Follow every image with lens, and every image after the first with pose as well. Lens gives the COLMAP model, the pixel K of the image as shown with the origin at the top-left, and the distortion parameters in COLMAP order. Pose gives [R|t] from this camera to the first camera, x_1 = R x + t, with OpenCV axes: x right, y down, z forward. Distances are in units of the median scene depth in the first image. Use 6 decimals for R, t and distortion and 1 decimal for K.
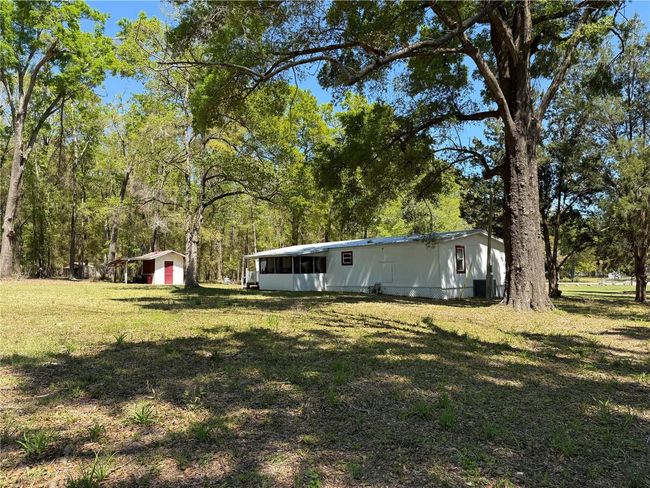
lens RADIAL K [[445.1, 0, 320.2], [0, 445.1, 248.2], [0, 0, 1]] dist [0.004387, -0.022996]
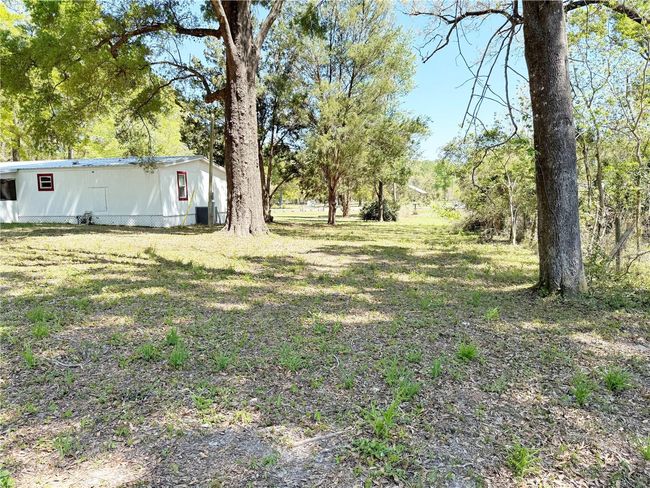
lens RADIAL K [[445.1, 0, 324.3], [0, 445.1, 254.5], [0, 0, 1]] dist [0.004387, -0.022996]
pose [[0.818169, -0.068767, 0.570851, 0.004769], [-0.032412, 0.985727, 0.165199, 0.002489], [-0.574063, -0.153664, 0.804263, 0.024983]]
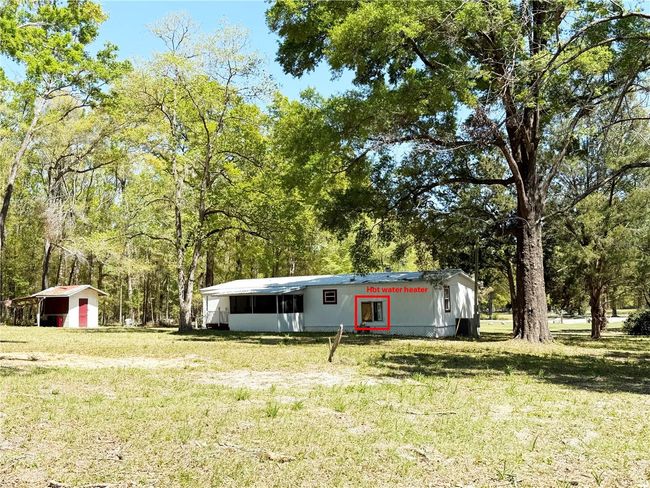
lens RADIAL K [[681.6, 0, 322.0], [0, 681.6, 244.9], [0, 0, 1]] dist [0.041343, 0.000000]
pose [[0.955919, 0.023177, 0.292715, -0.636303], [-0.012537, 0.999193, -0.038171, -0.054099], [-0.293363, 0.032819, 0.955438, -0.643960]]
